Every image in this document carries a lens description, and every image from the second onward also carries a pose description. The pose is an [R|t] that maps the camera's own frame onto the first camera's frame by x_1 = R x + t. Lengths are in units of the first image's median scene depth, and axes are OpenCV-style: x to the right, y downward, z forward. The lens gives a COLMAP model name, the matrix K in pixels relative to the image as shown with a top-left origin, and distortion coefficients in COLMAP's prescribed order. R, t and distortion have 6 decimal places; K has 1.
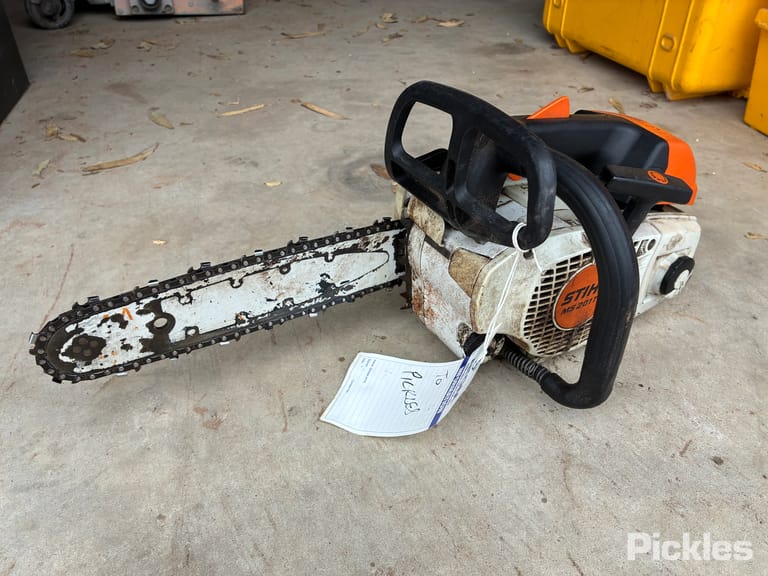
lens RADIAL K [[592.2, 0, 388.2], [0, 592.2, 283.3], [0, 0, 1]] dist [0.046569, -0.065453]
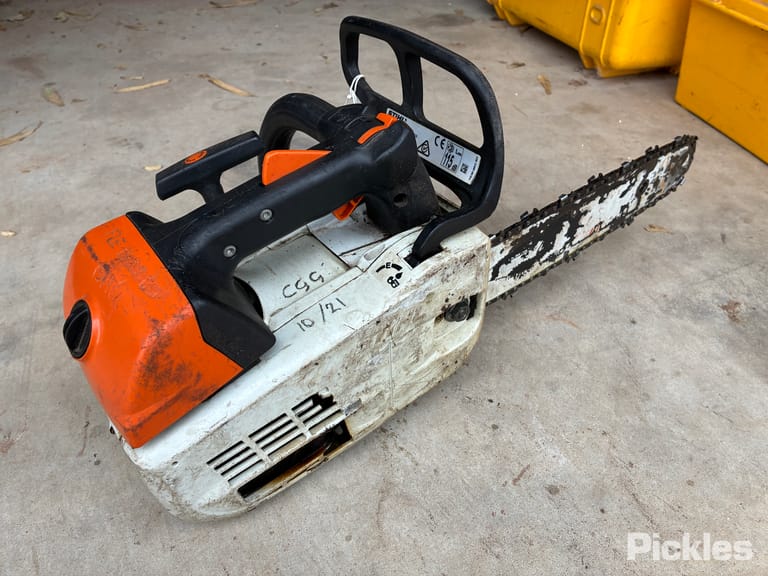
lens RADIAL K [[592.2, 0, 384.1], [0, 592.2, 283.2], [0, 0, 1]] dist [0.046569, -0.065453]
pose [[0.999980, 0.001748, 0.006067, 0.234845], [-0.002000, 0.999120, 0.041895, -0.040708], [-0.005989, -0.041906, 0.999104, 0.095876]]
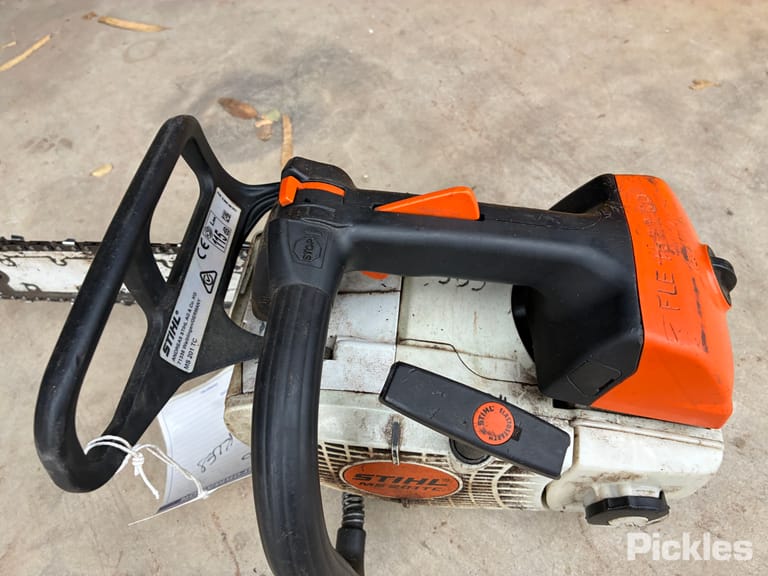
lens RADIAL K [[592.2, 0, 388.8], [0, 592.2, 285.7], [0, 0, 1]] dist [0.046569, -0.065453]
pose [[0.946329, -0.312135, 0.083863, 0.059303], [0.272551, 0.910146, 0.312009, -0.252292], [-0.173717, -0.272407, 0.946371, 0.270608]]
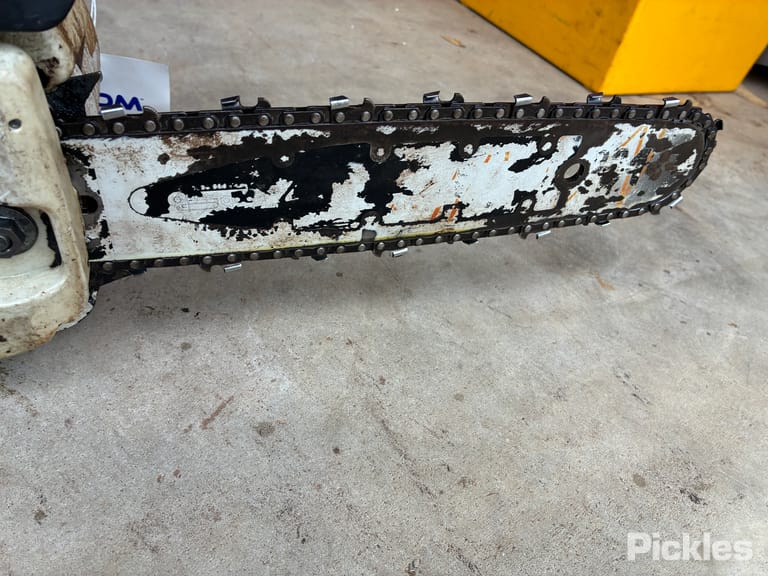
lens RADIAL K [[592.2, 0, 383.4], [0, 592.2, 289.1], [0, 0, 1]] dist [0.046569, -0.065453]
pose [[0.950611, -0.040895, 0.307677, 0.393435], [0.008714, 0.994408, 0.105250, 0.082270], [-0.310261, -0.097371, 0.945652, 0.347676]]
